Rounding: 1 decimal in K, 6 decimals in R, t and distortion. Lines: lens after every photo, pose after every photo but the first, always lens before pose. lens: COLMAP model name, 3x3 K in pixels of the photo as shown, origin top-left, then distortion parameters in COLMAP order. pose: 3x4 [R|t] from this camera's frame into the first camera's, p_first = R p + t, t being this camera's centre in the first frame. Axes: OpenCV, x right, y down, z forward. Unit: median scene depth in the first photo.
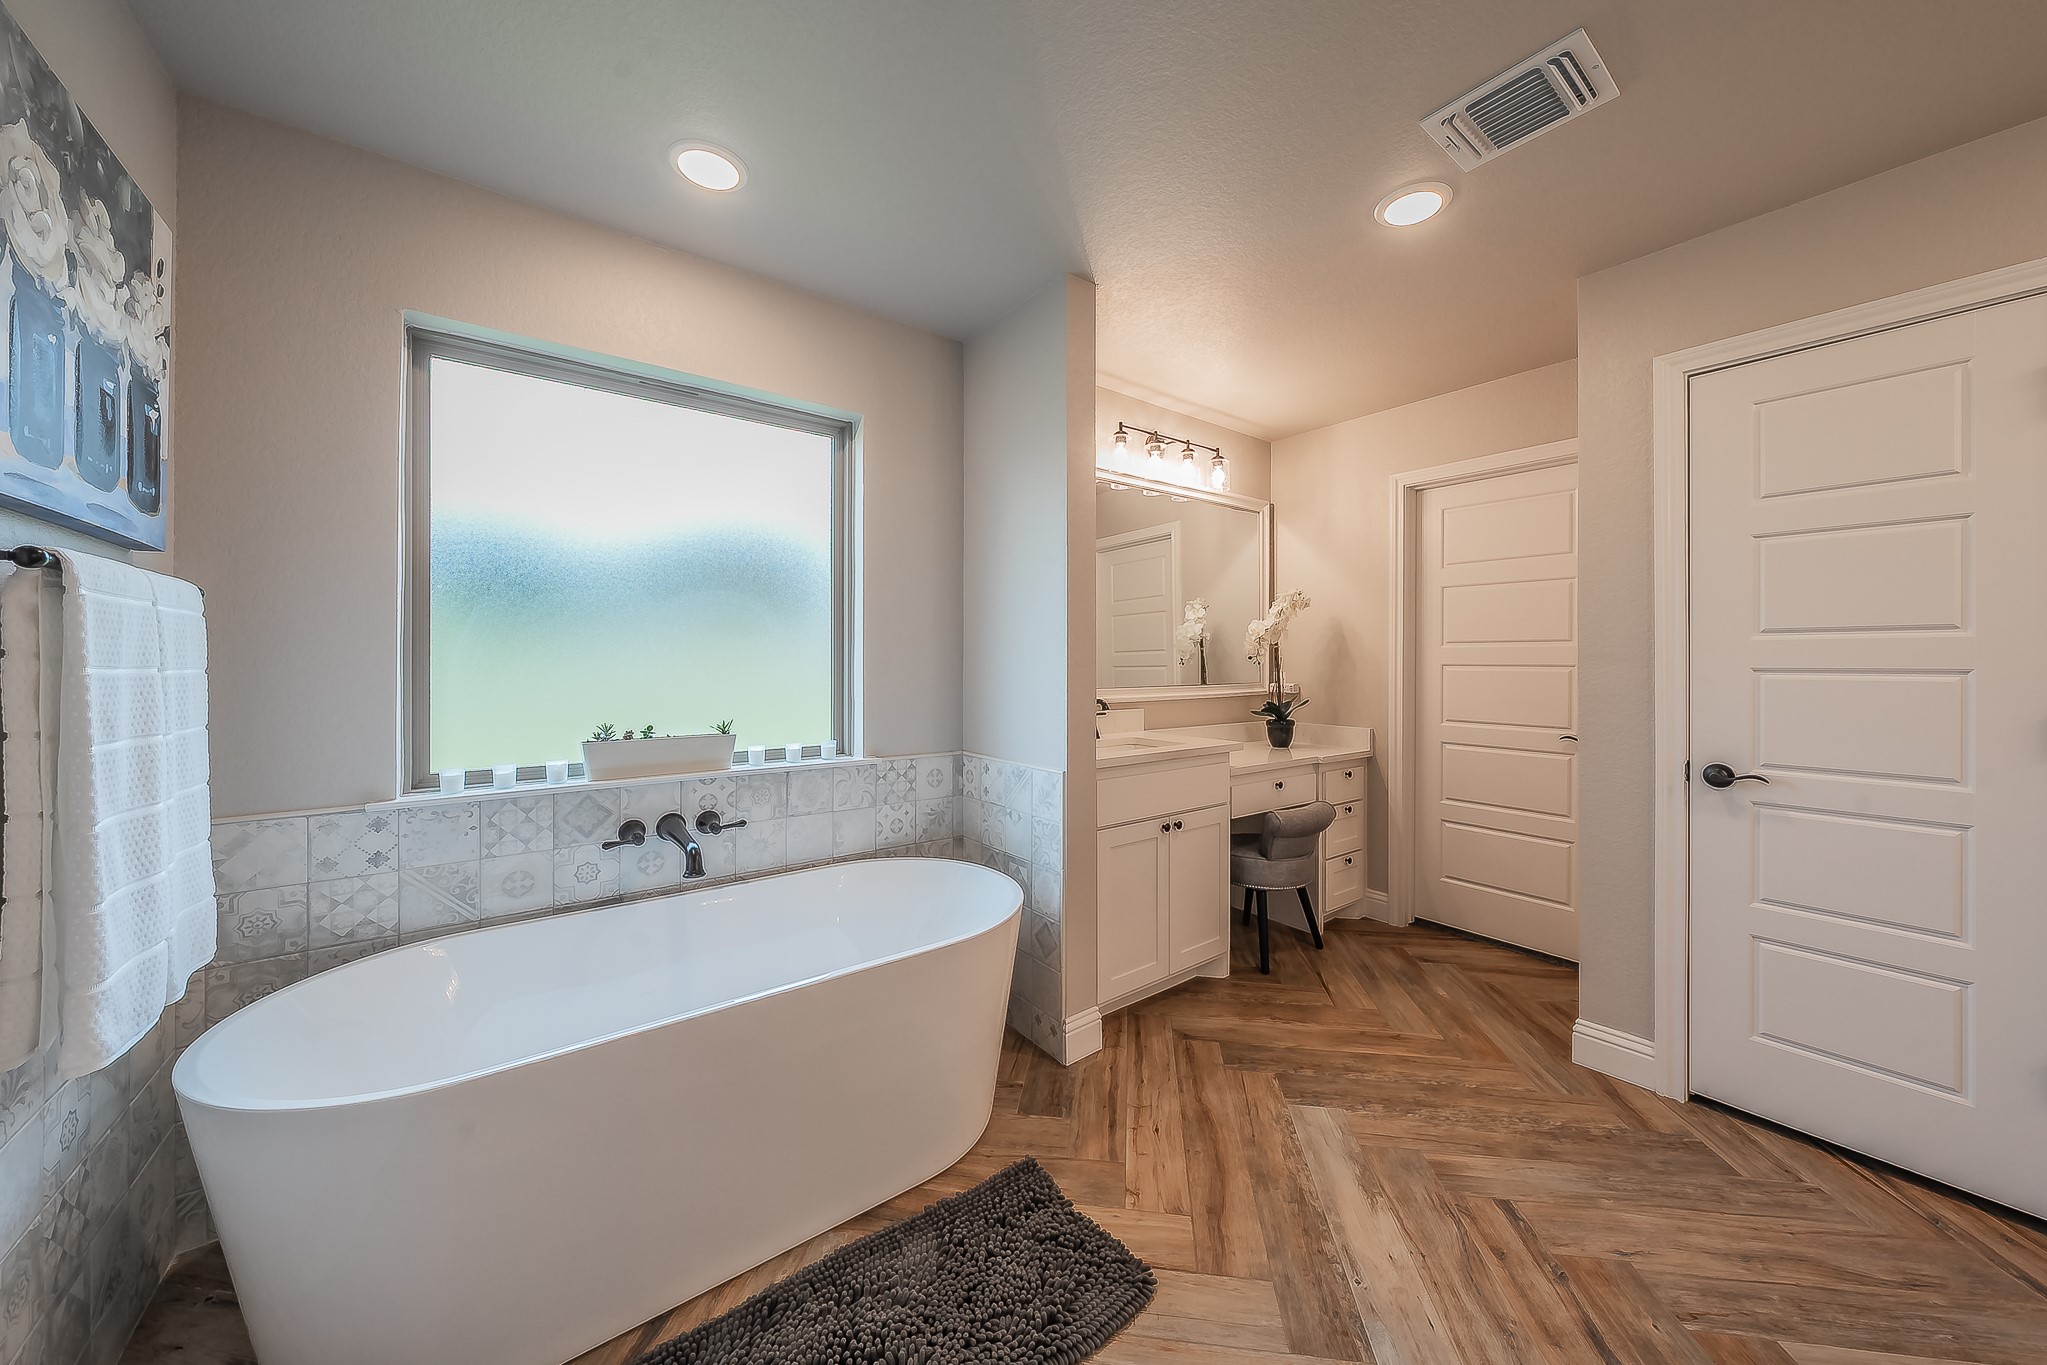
lens RADIAL K [[710.0, 0, 1030.5], [0, 710.0, 661.3], [0, 0, 1]] dist [0.001281, 0.000075]
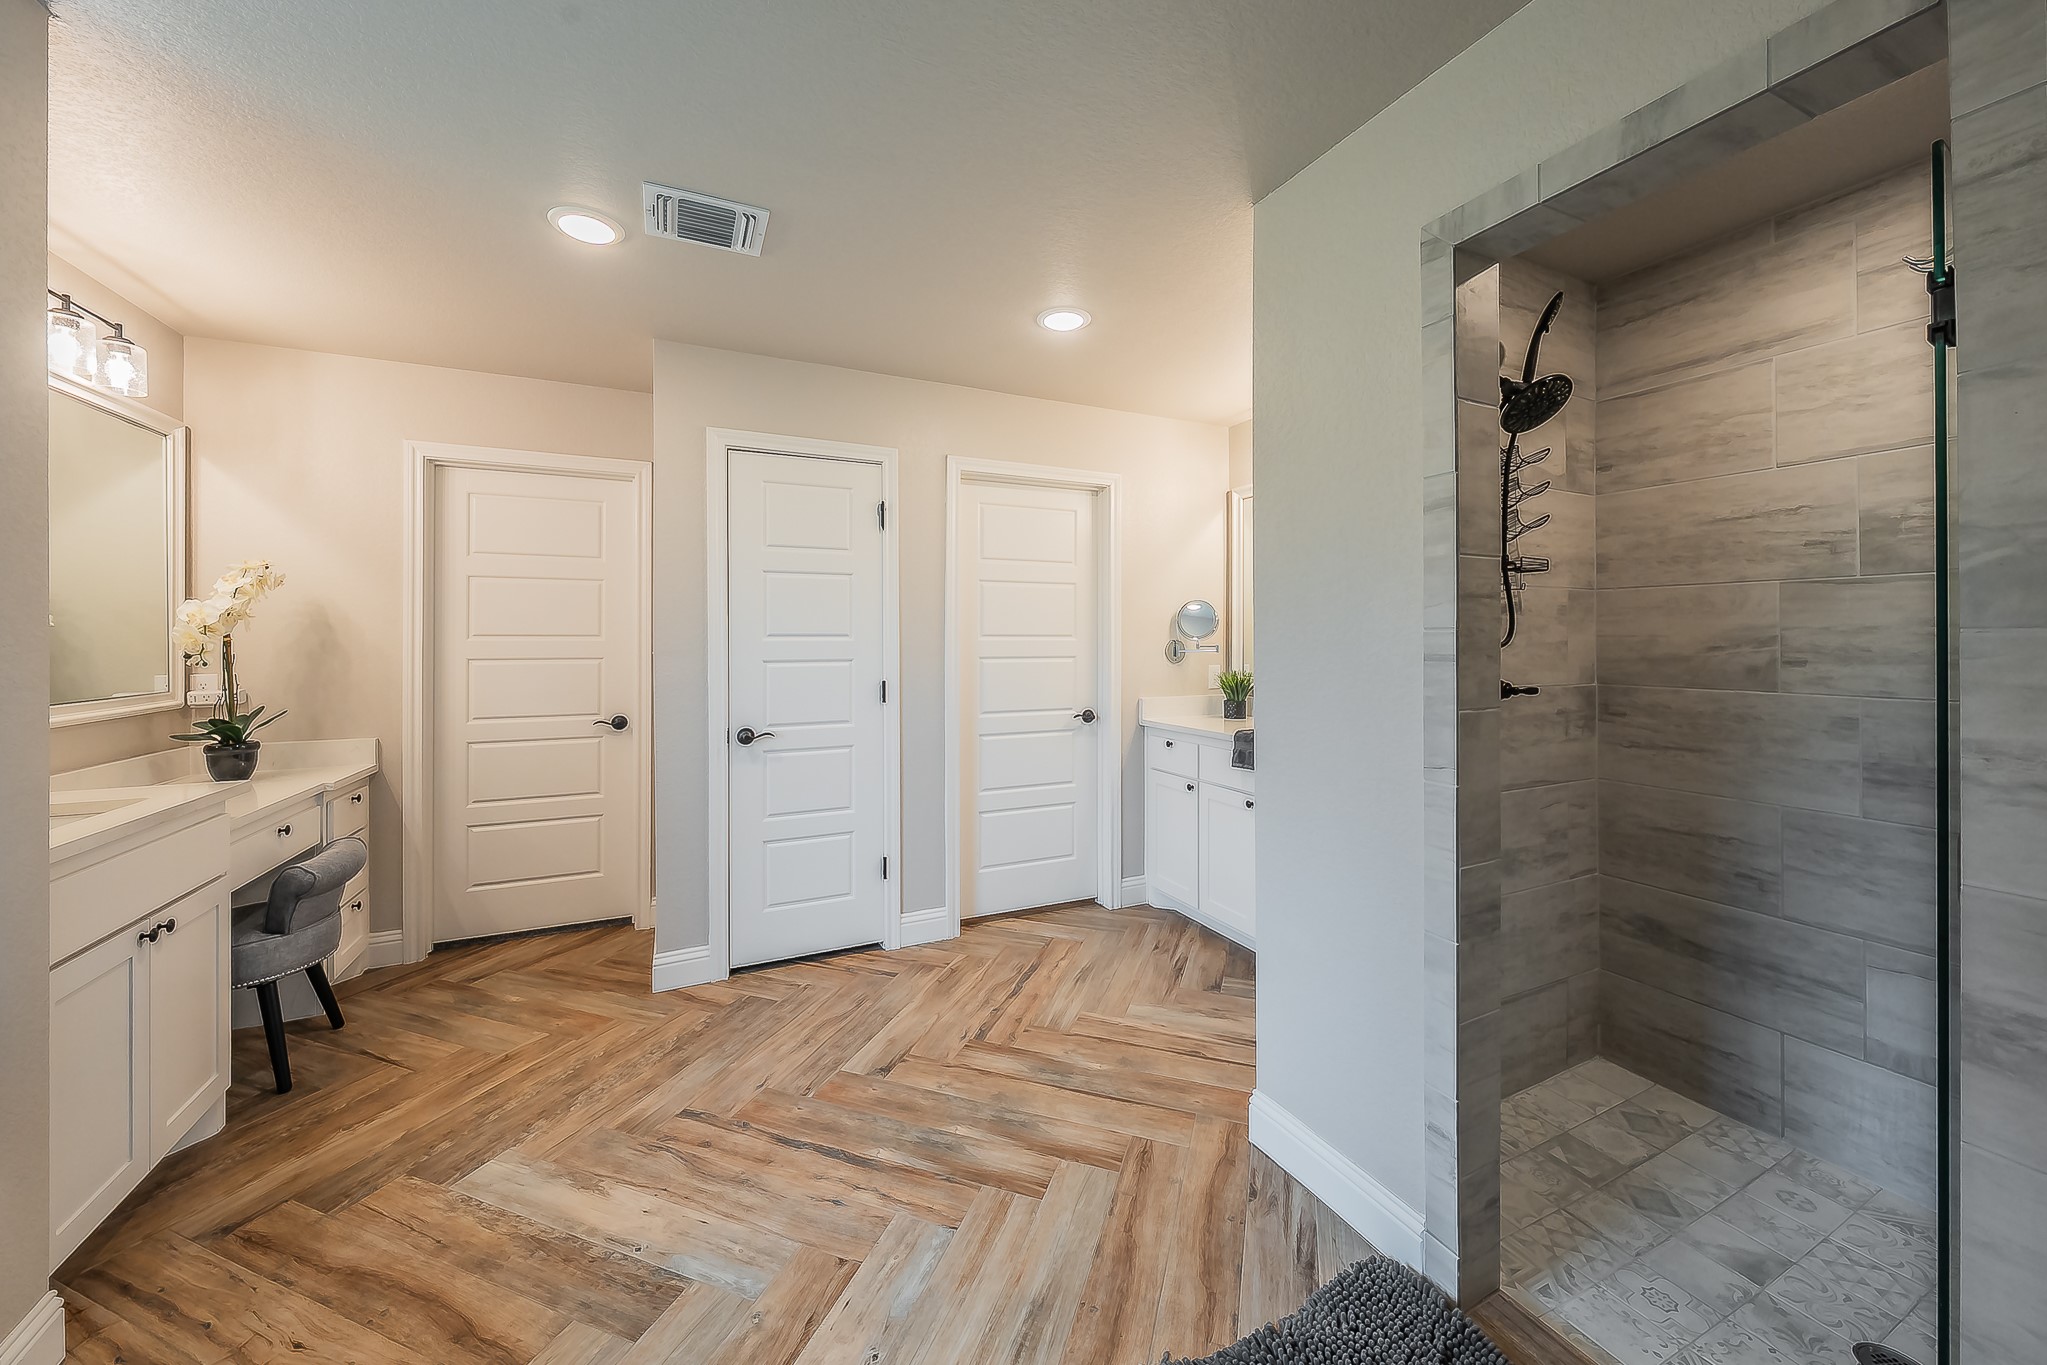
lens RADIAL K [[744.3, 0, 1024.4], [0, 744.3, 637.2], [0, 0, 1]] dist [-0.000937, -0.000082]
pose [[0.215858, 0.001205, 0.976424, -0.334938], [0.004764, 0.999986, -0.002287, -0.028686], [-0.976413, 0.005145, 0.215849, 0.122067]]
